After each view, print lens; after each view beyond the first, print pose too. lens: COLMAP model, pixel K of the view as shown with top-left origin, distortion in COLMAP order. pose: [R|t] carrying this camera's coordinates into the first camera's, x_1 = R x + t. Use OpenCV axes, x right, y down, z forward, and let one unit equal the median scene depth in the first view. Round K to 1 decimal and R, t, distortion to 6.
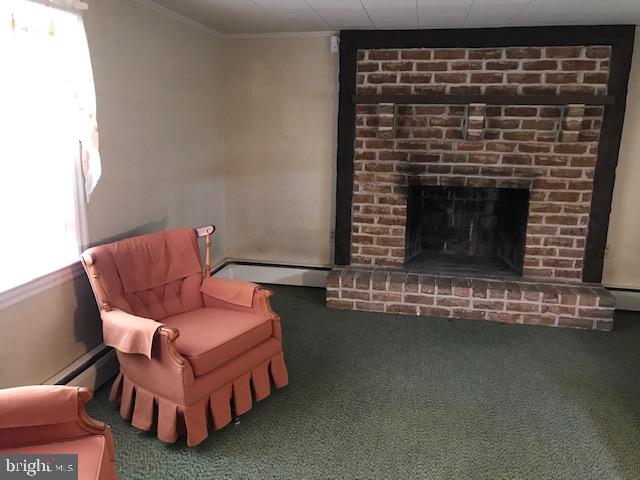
lens RADIAL K [[523.9, 0, 322.5], [0, 523.9, 238.4], [0, 0, 1]] dist [0.029385, -0.047875]
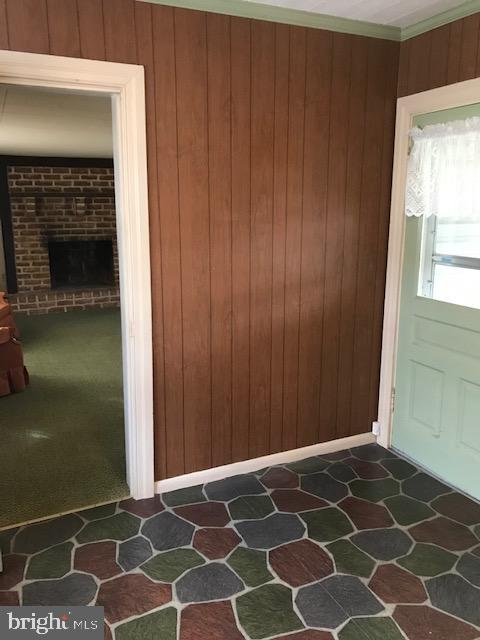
lens RADIAL K [[523.9, 0, 232.4], [0, 523.9, 311.9], [0, 0, 1]] dist [0.029385, -0.047875]
pose [[0.802759, -0.141788, 0.579201, -0.417318], [0.144298, 0.988642, 0.042025, 0.154246], [-0.578581, 0.049841, 0.814101, -0.840023]]
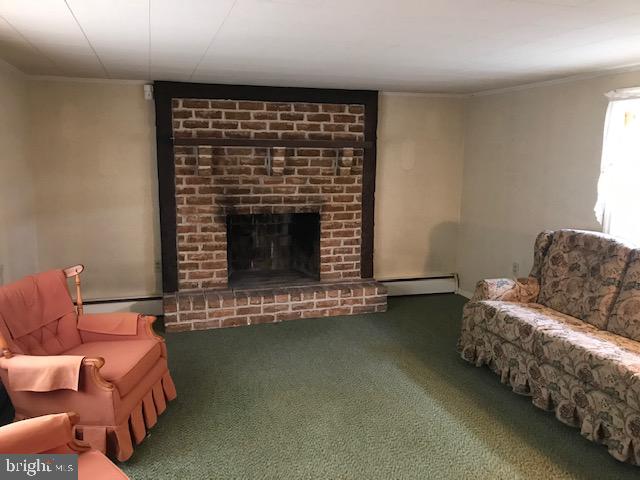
lens RADIAL K [[523.9, 0, 323.1], [0, 523.9, 243.2], [0, 0, 1]] dist [0.029385, -0.047875]
pose [[0.871303, -0.089839, 0.482452, -0.224472], [0.109619, 0.993890, -0.012895, -0.000943], [-0.478346, 0.064122, 0.875827, -0.121269]]
